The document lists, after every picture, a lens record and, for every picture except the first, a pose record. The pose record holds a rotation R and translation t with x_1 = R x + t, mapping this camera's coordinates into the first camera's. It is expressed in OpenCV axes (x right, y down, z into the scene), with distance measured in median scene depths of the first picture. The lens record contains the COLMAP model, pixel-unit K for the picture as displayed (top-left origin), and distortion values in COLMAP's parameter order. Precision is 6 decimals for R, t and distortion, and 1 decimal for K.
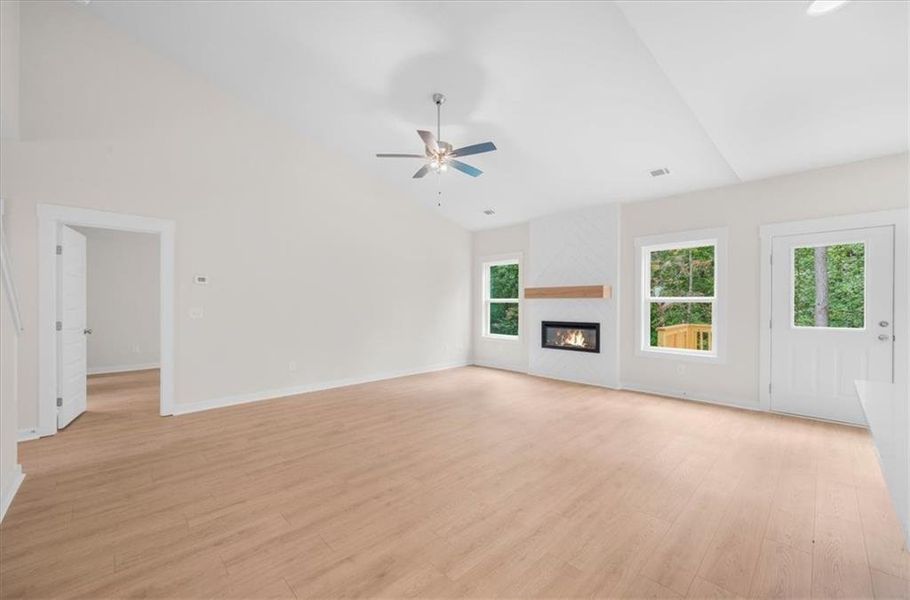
lens RADIAL K [[367.0, 0, 456.5], [0, 367.0, 304.4], [0, 0, 1]] dist [0.021890, -0.000113]
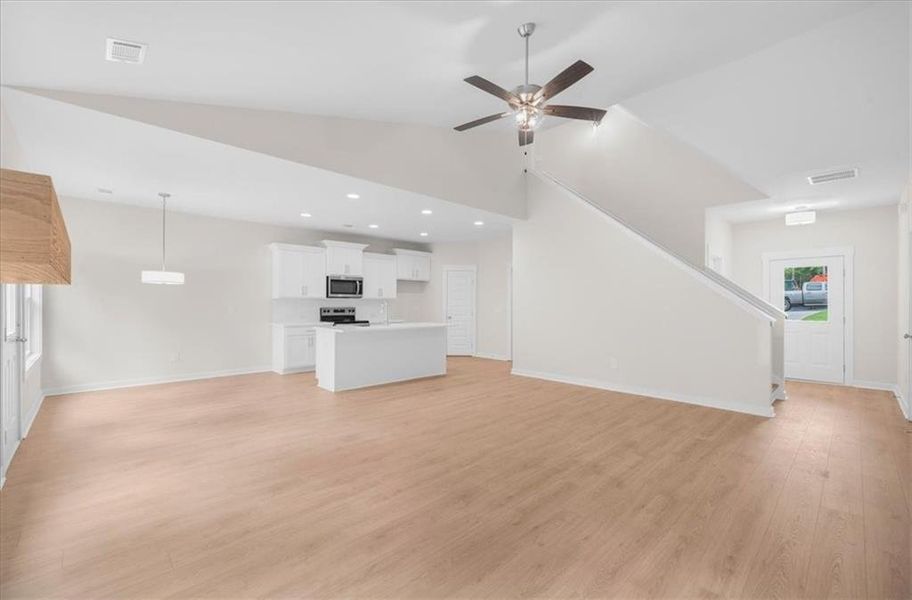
lens RADIAL K [[383.9, 0, 455.7], [0, 383.9, 303.6], [0, 0, 1]] dist [-0.002143, -0.000101]
pose [[-0.999781, -0.007062, 0.019705, 0.055215], [-0.007023, 0.999973, 0.002021, -0.003404], [-0.019718, 0.001882, -0.999804, 1.244784]]
